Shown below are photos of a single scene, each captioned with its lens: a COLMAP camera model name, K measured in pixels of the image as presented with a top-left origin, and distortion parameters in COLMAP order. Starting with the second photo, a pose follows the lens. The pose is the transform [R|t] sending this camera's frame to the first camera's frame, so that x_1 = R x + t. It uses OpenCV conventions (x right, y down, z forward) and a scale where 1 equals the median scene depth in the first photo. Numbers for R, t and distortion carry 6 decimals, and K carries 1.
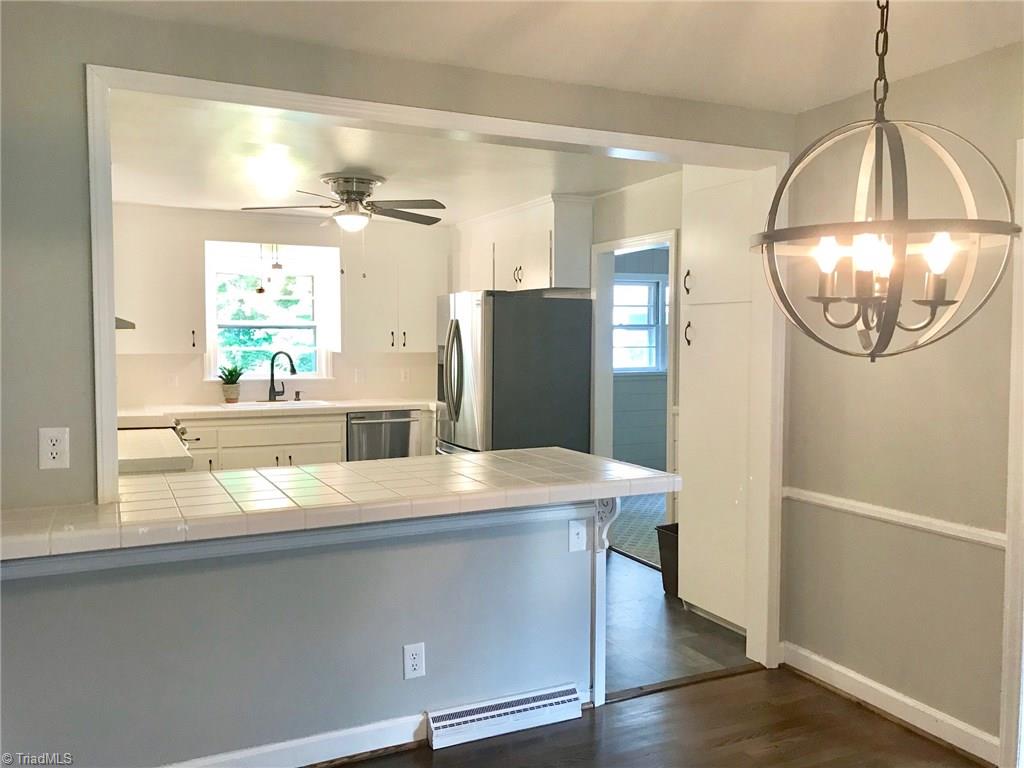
lens RADIAL K [[843.0, 0, 510.4], [0, 843.0, 385.0], [0, 0, 1]] dist [0.096223, -0.006281]
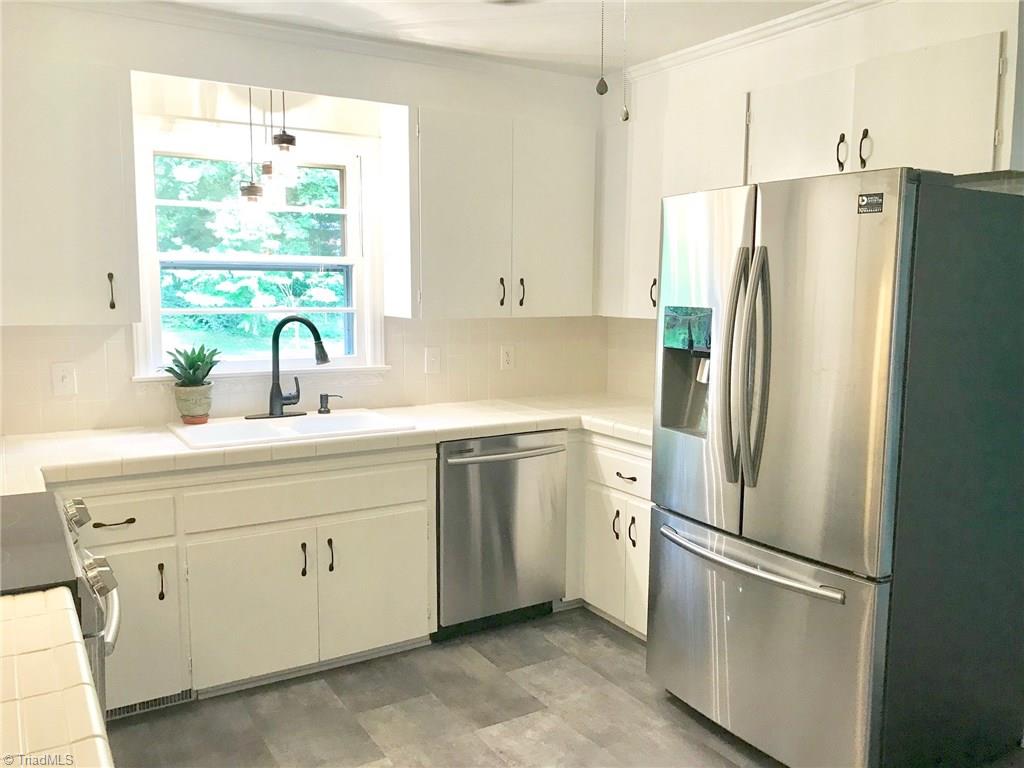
lens RADIAL K [[843.0, 0, 513.4], [0, 843.0, 380.9], [0, 0, 1]] dist [0.096223, -0.006281]
pose [[0.993332, -0.007679, 0.115035, -0.200979], [0.000692, 0.998158, 0.060657, -0.032205], [-0.115289, -0.060173, 0.991508, 0.493526]]
